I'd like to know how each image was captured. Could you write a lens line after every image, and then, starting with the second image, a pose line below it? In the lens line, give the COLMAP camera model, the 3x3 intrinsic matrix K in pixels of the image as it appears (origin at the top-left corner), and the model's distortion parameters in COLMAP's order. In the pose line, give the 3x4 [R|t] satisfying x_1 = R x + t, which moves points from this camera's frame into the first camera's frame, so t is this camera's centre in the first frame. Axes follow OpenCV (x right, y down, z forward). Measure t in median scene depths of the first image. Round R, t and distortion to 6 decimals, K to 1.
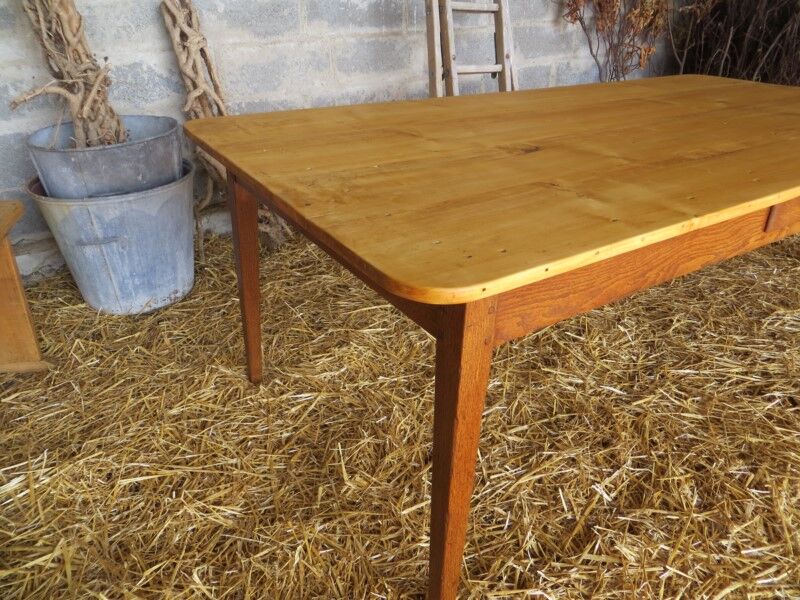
lens RADIAL K [[603.7, 0, 400.2], [0, 603.7, 300.0], [0, 0, 1]] dist [-0.010699, -0.002988]
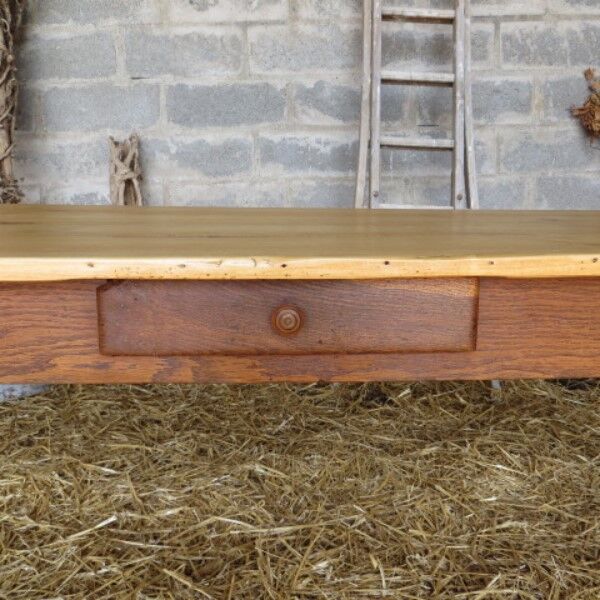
lens RADIAL K [[604.4, 0, 299.0], [0, 604.4, 297.5], [0, 0, 1]] dist [-0.010448, 0.000000]
pose [[0.846858, 0.089659, -0.524206, 0.509896], [-0.242543, 0.942322, -0.230656, -0.039555], [0.473291, 0.322475, 0.819759, 0.312543]]
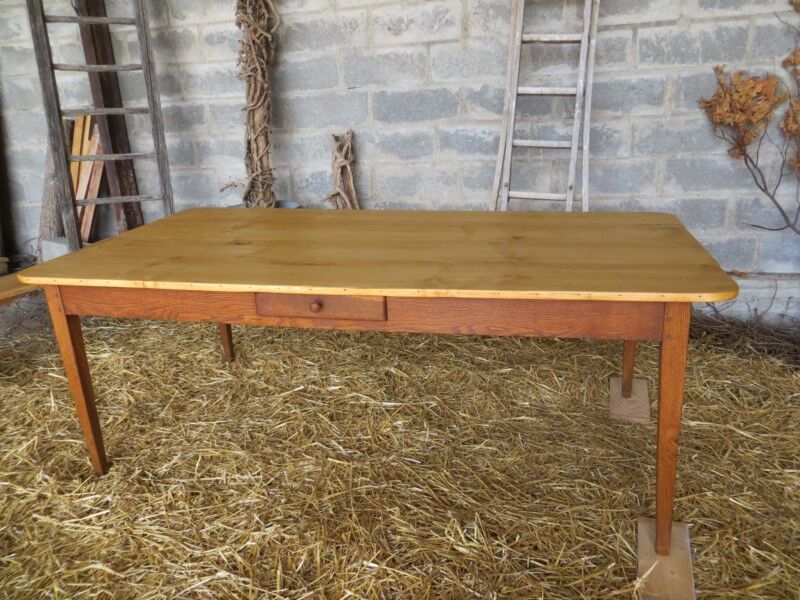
lens RADIAL K [[603.7, 0, 398.2], [0, 603.7, 296.7], [0, 0, 1]] dist [-0.010699, -0.002988]
pose [[0.652493, 0.219921, -0.725181, 0.940771], [-0.320236, 0.947337, -0.000845, -0.139178], [0.686806, 0.232780, 0.688557, 0.102433]]
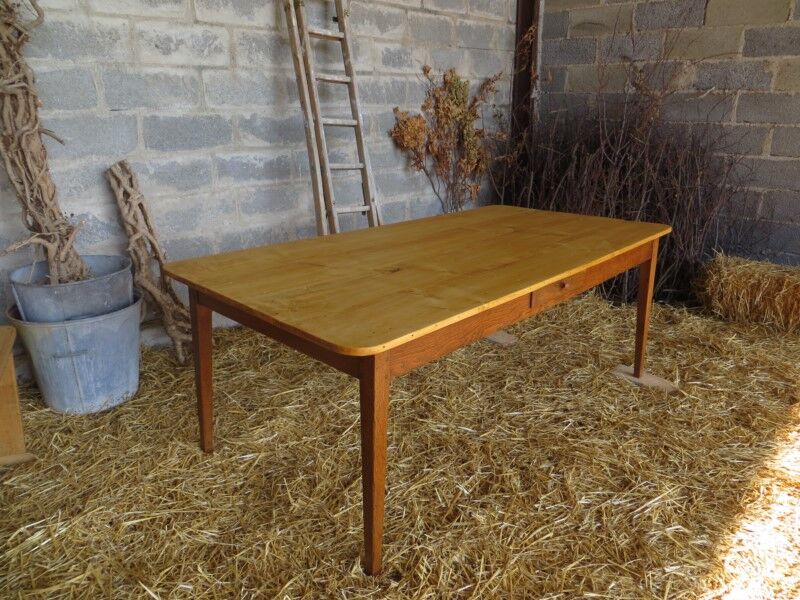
lens RADIAL K [[603.7, 0, 400.7], [0, 603.7, 299.7], [0, 0, 1]] dist [-0.010699, -0.002988]
pose [[0.975798, -0.054064, 0.211884, -0.068510], [0.091163, 0.981314, -0.169447, 0.054970], [-0.198764, 0.184662, 0.962493, -0.310000]]
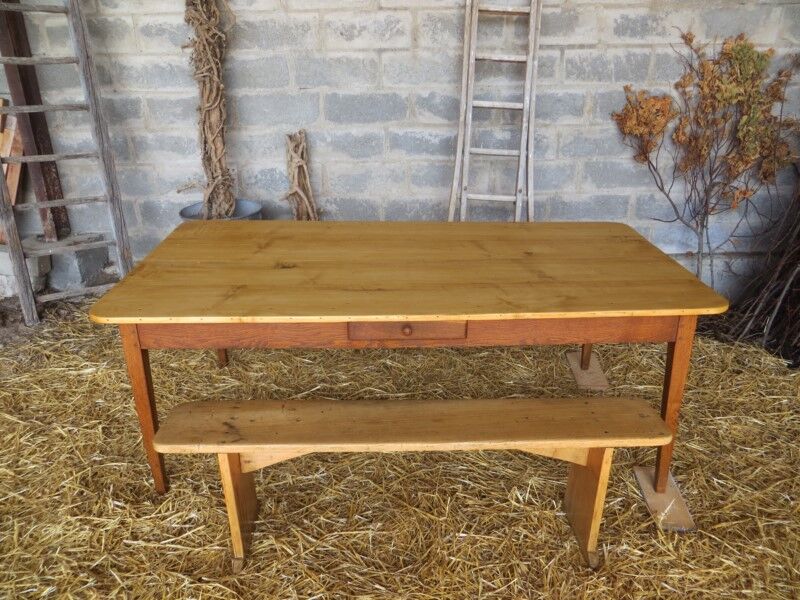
lens RADIAL K [[603.7, 0, 397.7], [0, 603.7, 298.5], [0, 0, 1]] dist [-0.010699, -0.002988]
pose [[0.827239, 0.226784, -0.514047, 0.775692], [-0.268121, 0.963364, -0.006467, -0.132091], [0.493748, 0.143176, 0.857737, -0.198613]]
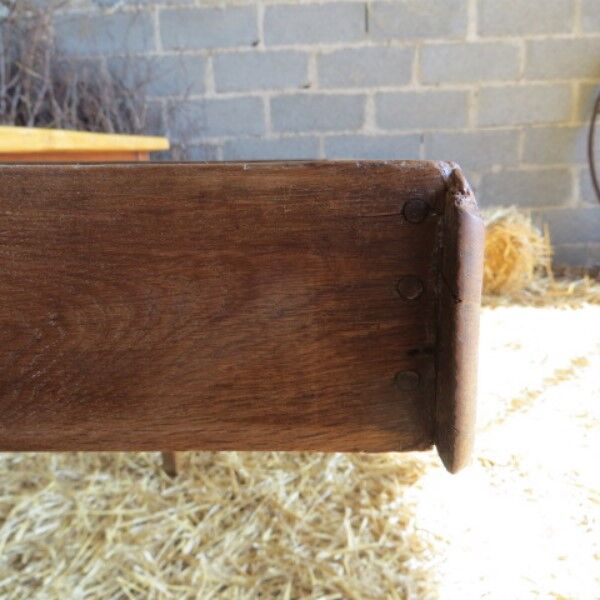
lens RADIAL K [[604.4, 0, 303.5], [0, 604.4, 296.7], [0, 0, 1]] dist [-0.010448, 0.000000]
pose [[0.540924, -0.219812, 0.811840, 0.320391], [0.432800, 0.900387, -0.044585, -0.015938], [-0.721170, 0.375482, 0.582175, 0.358988]]
